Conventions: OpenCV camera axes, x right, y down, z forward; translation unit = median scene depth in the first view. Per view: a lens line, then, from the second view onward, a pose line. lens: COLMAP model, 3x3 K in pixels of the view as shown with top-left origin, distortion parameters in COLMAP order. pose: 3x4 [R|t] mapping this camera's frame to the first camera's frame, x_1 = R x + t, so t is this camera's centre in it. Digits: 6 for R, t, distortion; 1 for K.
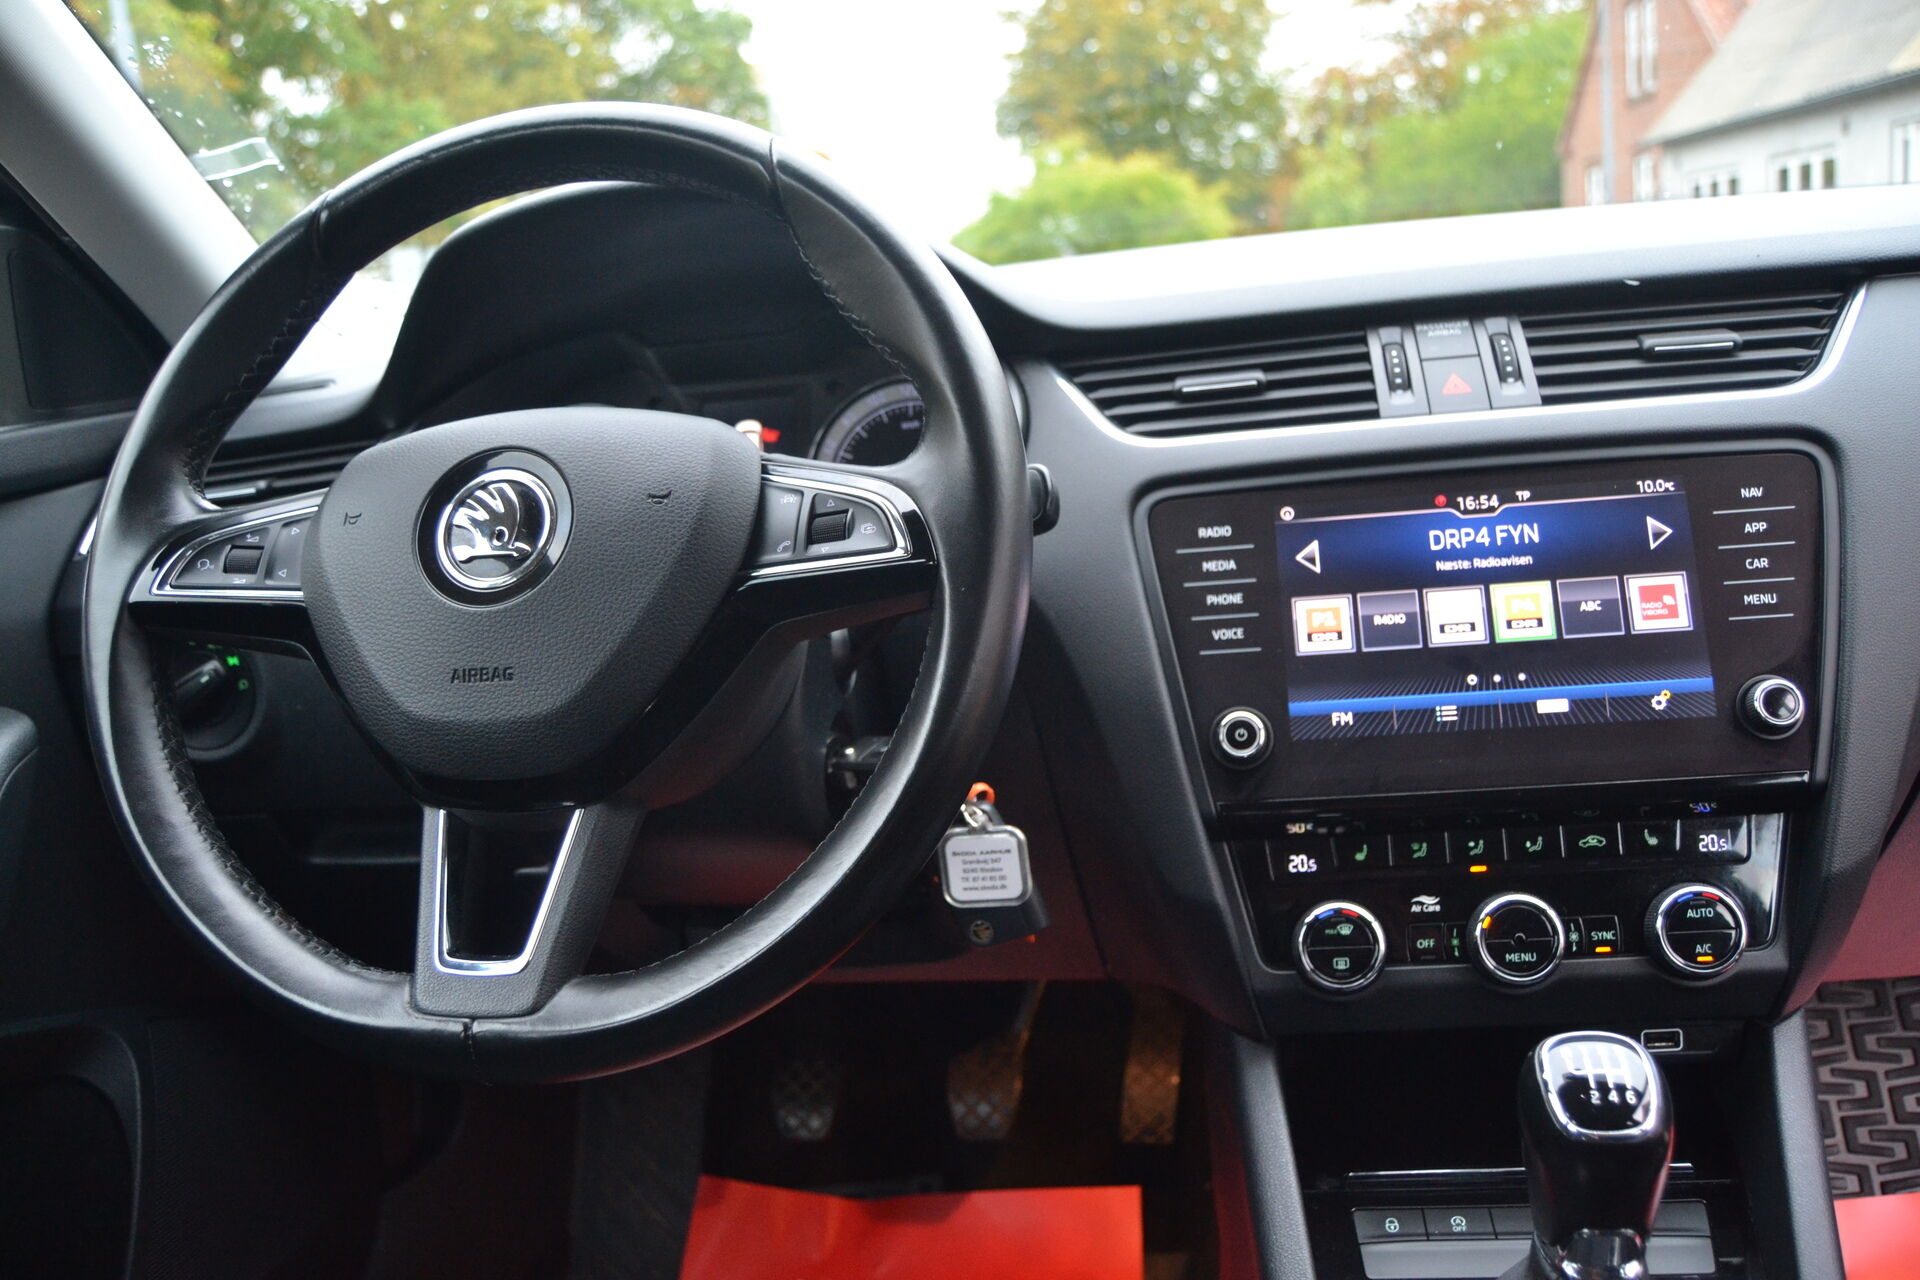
lens RADIAL K [[1514.7, 0, 962.8], [0, 1514.7, 625.4], [0, 0, 1]] dist [-0.092340, 0.035098]
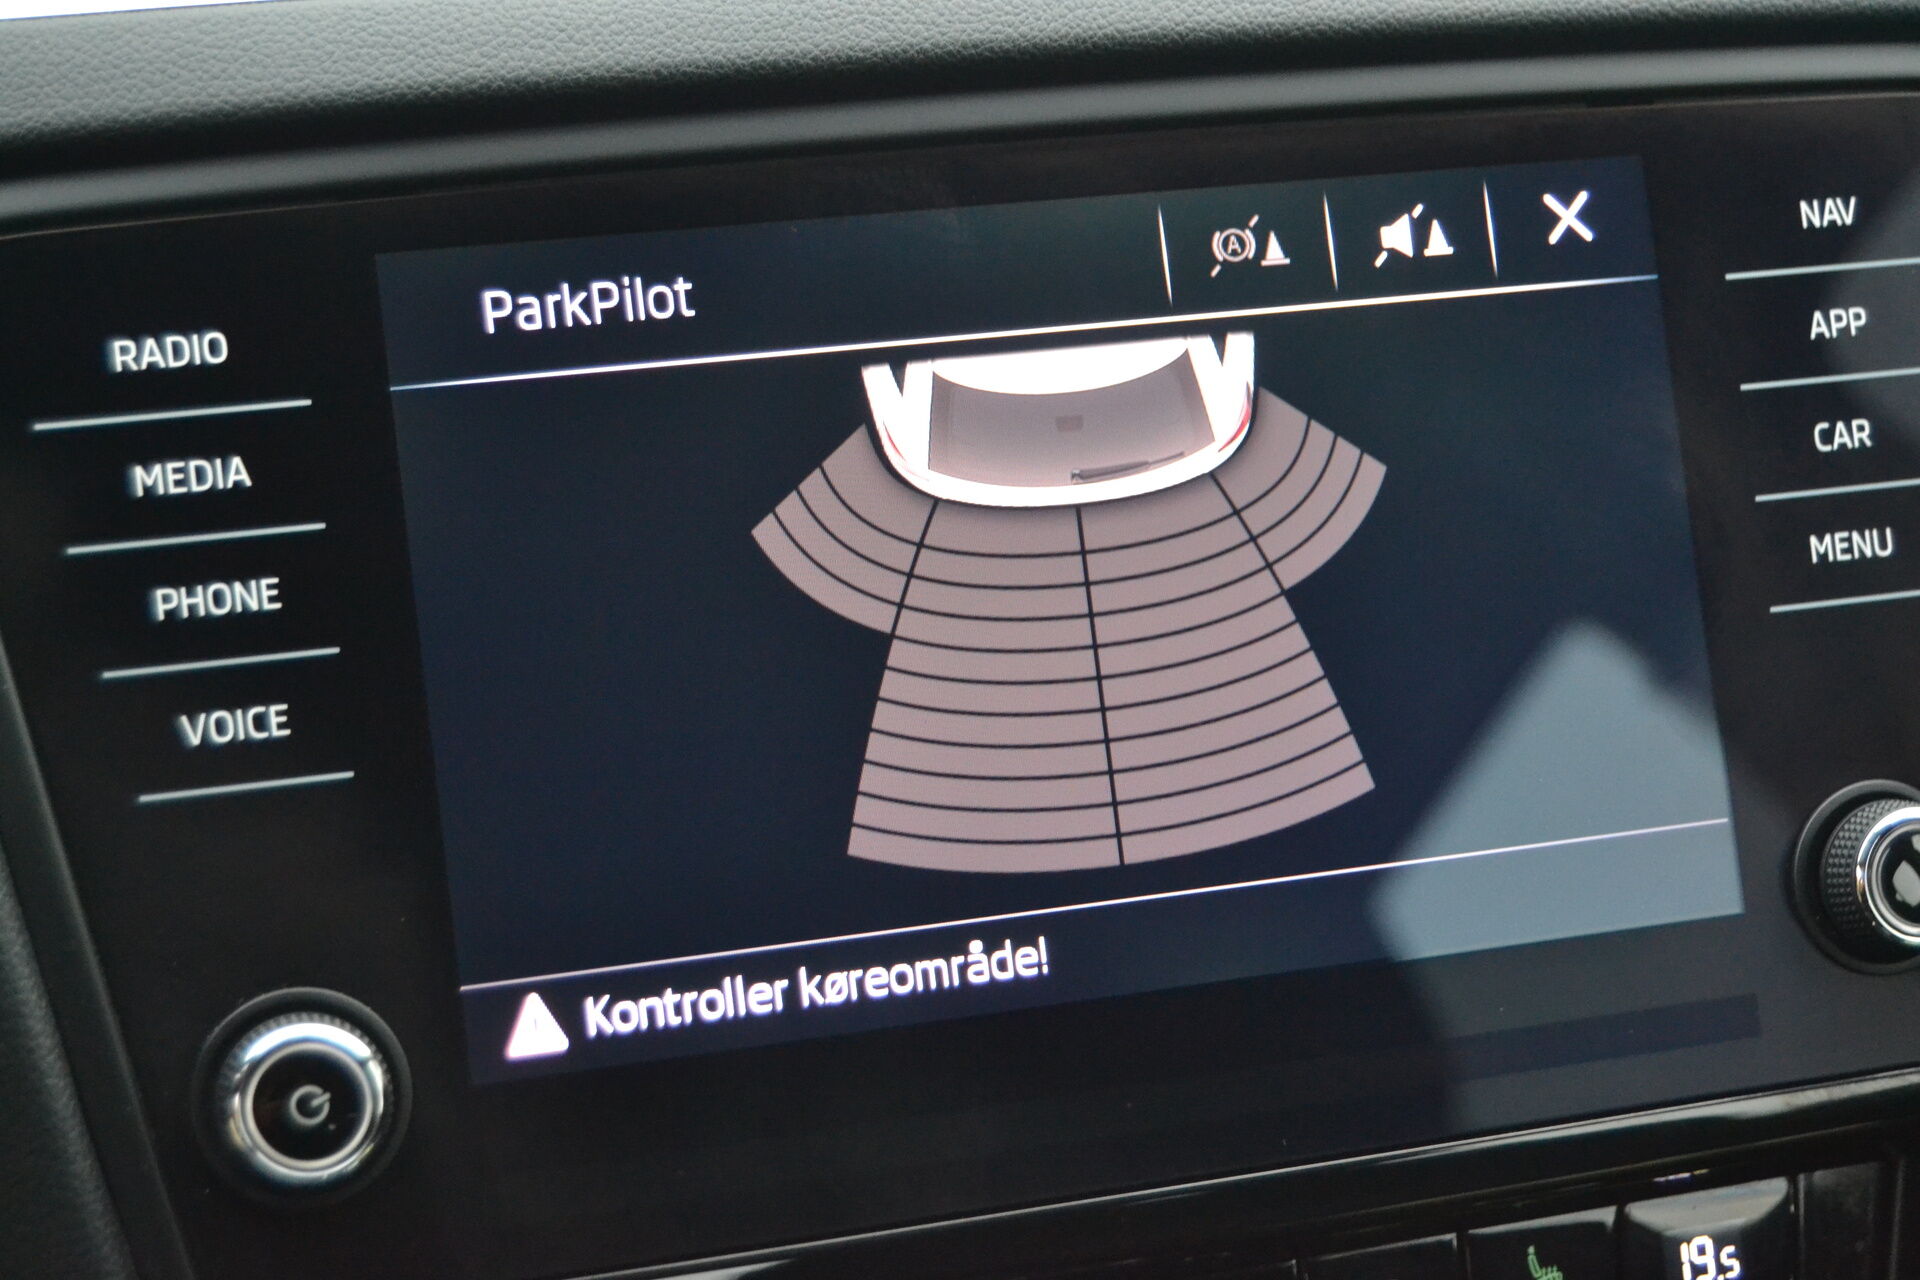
lens RADIAL K [[3730.7, 0, 958.8], [0, 3730.7, 642.6], [0, 0, 1]] dist [-0.022942, 0.000000]
pose [[0.900120, -0.064429, 0.430852, -0.002118], [-0.002800, 0.988127, 0.153614, -0.121953], [-0.435633, -0.139477, 0.889252, 0.335315]]
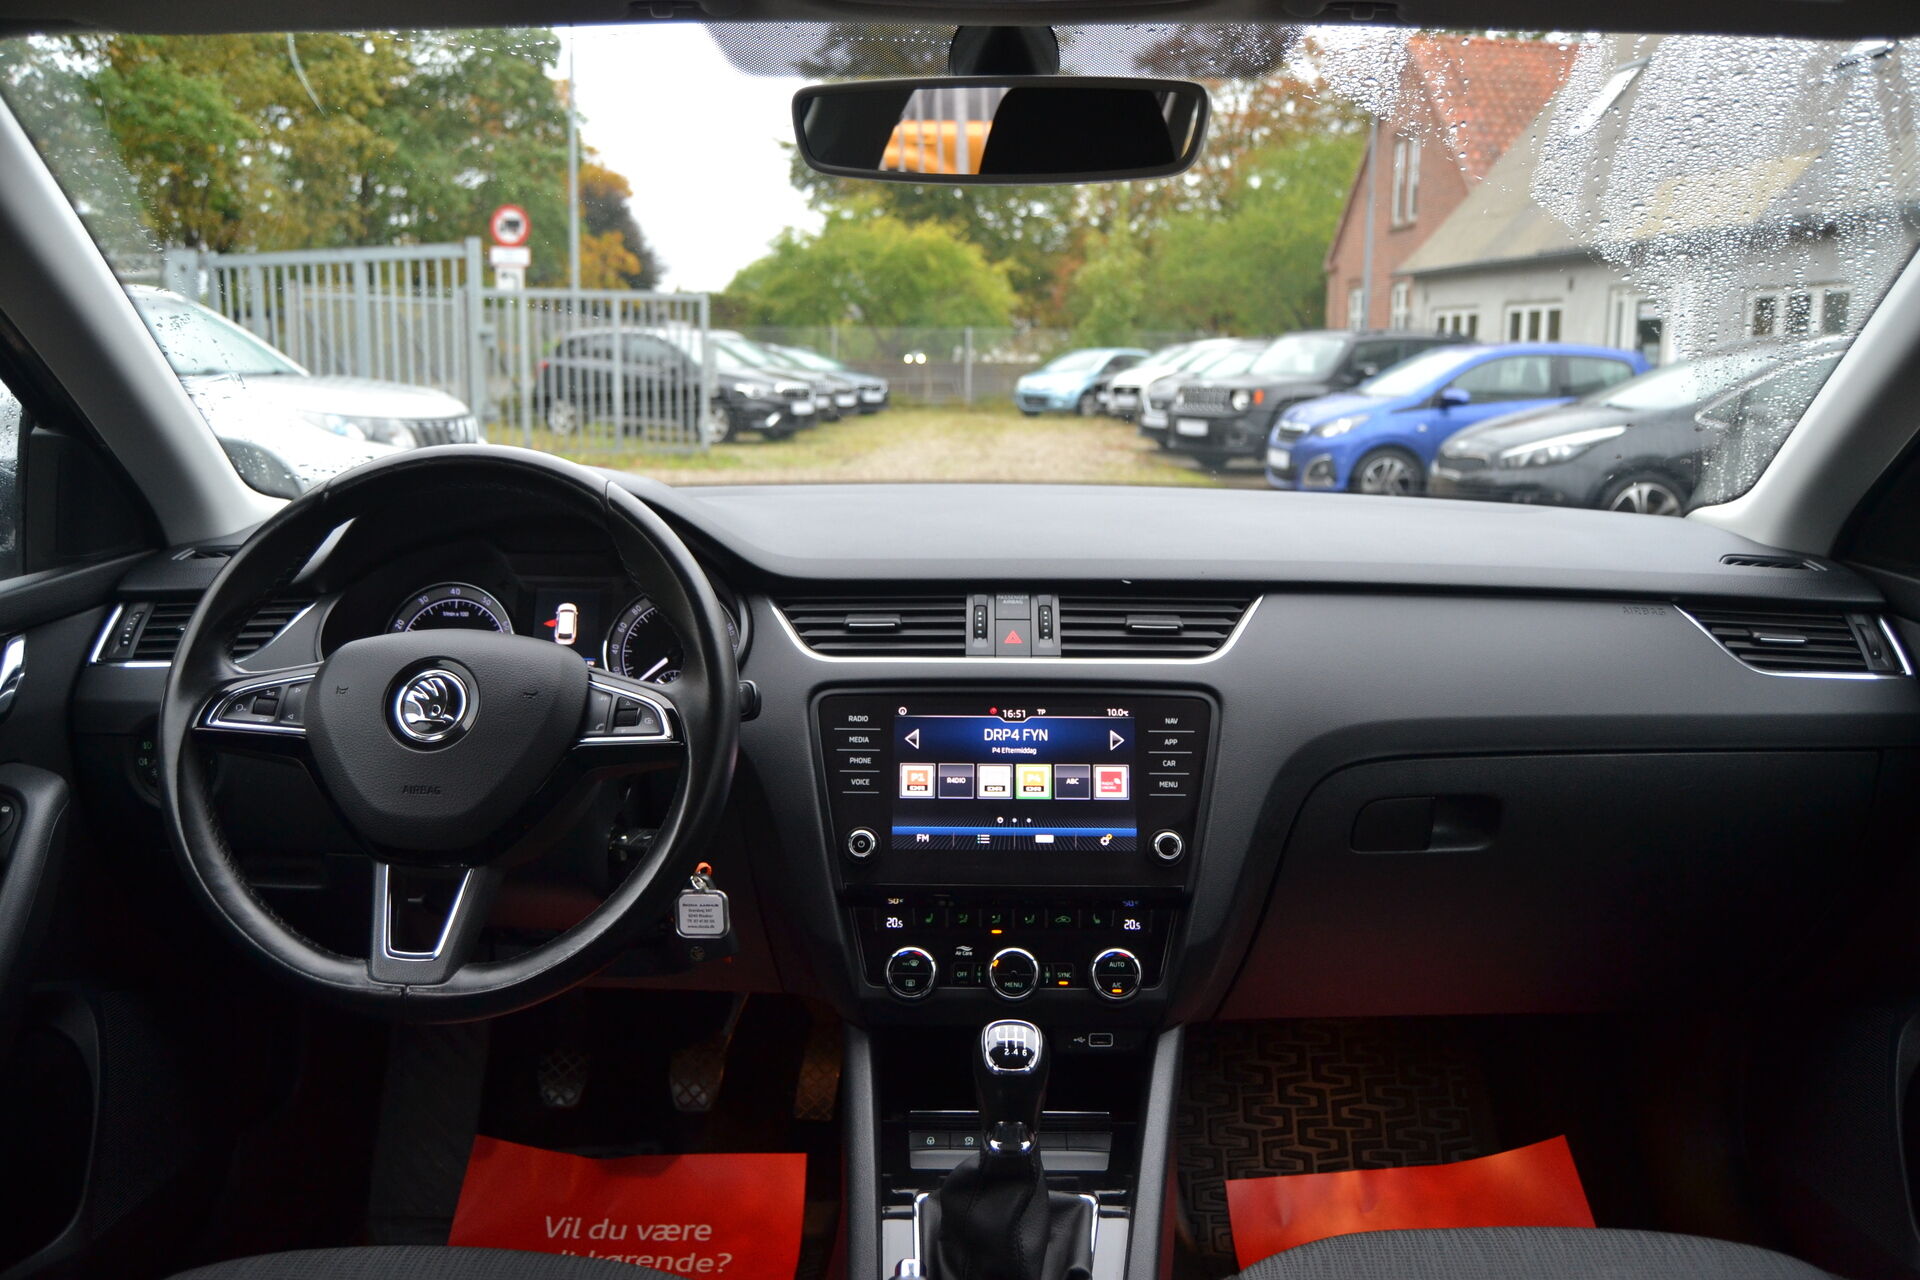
lens RADIAL K [[1514.7, 0, 965.4], [0, 1514.7, 644.5], [0, 0, 1]] dist [-0.092340, 0.035098]
pose [[0.984316, 0.077700, 0.158380, 0.014775], [-0.074388, 0.996871, -0.026746, -0.113533], [-0.159962, 0.014545, 0.987016, -0.689783]]
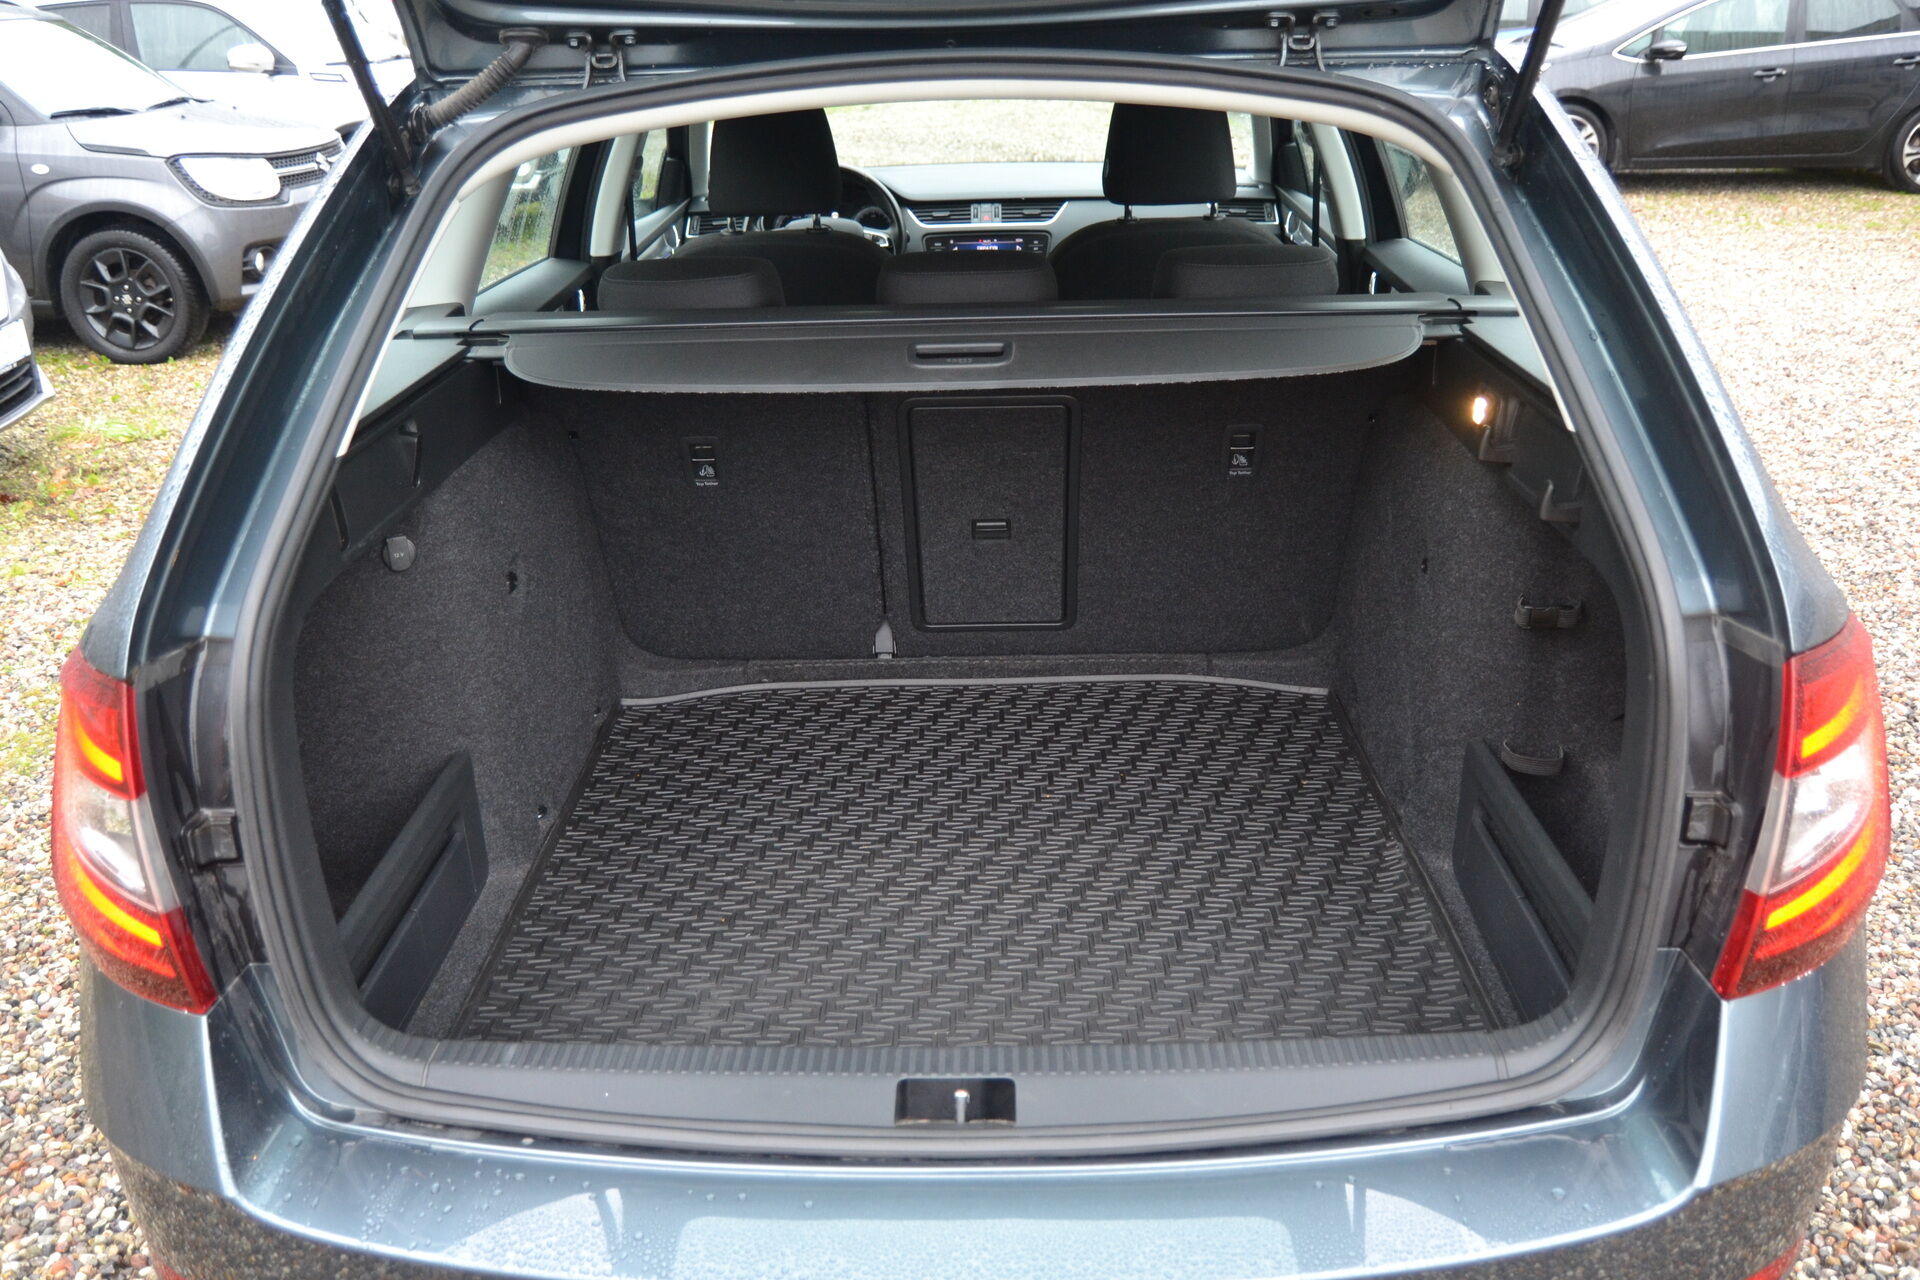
lens RADIAL K [[1636.2, 0, 958.6], [0, 1636.2, 643.2], [0, 0, 1]] dist [-0.074985, -0.022664]
pose [[0.989464, 0.021886, 0.143118, -0.580627], [-0.048953, 0.980863, 0.188444, 0.245269], [-0.136255, -0.193464, 0.971600, -5.112860]]
